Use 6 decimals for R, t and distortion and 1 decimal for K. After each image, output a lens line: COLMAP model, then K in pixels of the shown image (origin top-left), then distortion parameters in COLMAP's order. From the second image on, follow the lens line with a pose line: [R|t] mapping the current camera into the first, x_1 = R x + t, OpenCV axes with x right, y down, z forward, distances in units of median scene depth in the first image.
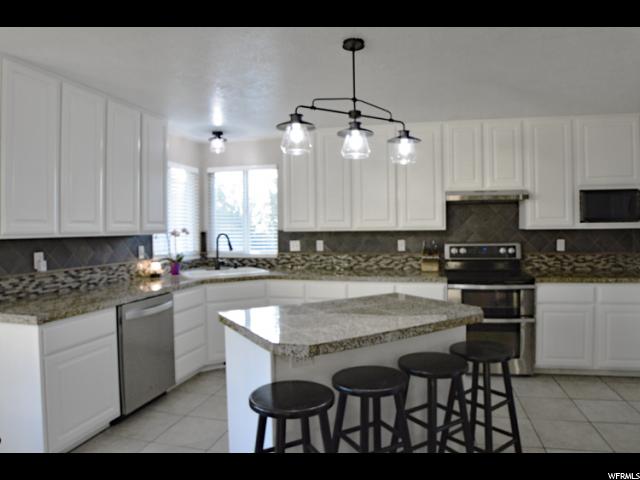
lens RADIAL K [[421.1, 0, 320.4], [0, 421.1, 238.7], [0, 0, 1]] dist [-0.053502, -0.000319]
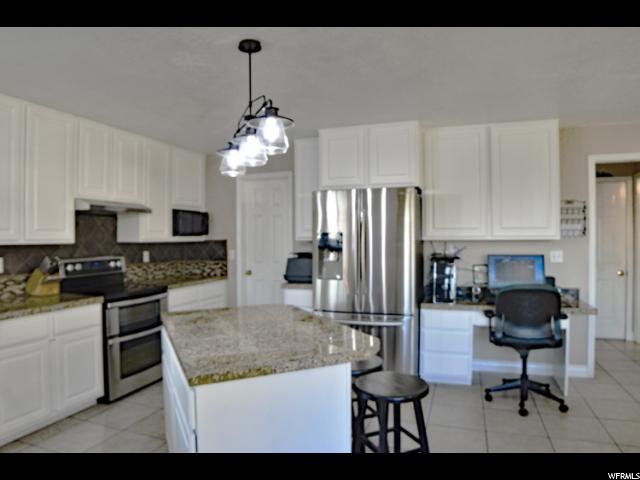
lens RADIAL K [[421.1, 0, 320.6], [0, 421.1, 240.0], [0, 0, 1]] dist [-0.053502, -0.000319]
pose [[0.150231, 0.003375, 0.988645, -0.450955], [0.033168, 0.999414, -0.008452, -0.003846], [-0.988094, 0.034061, 0.150031, 0.371674]]
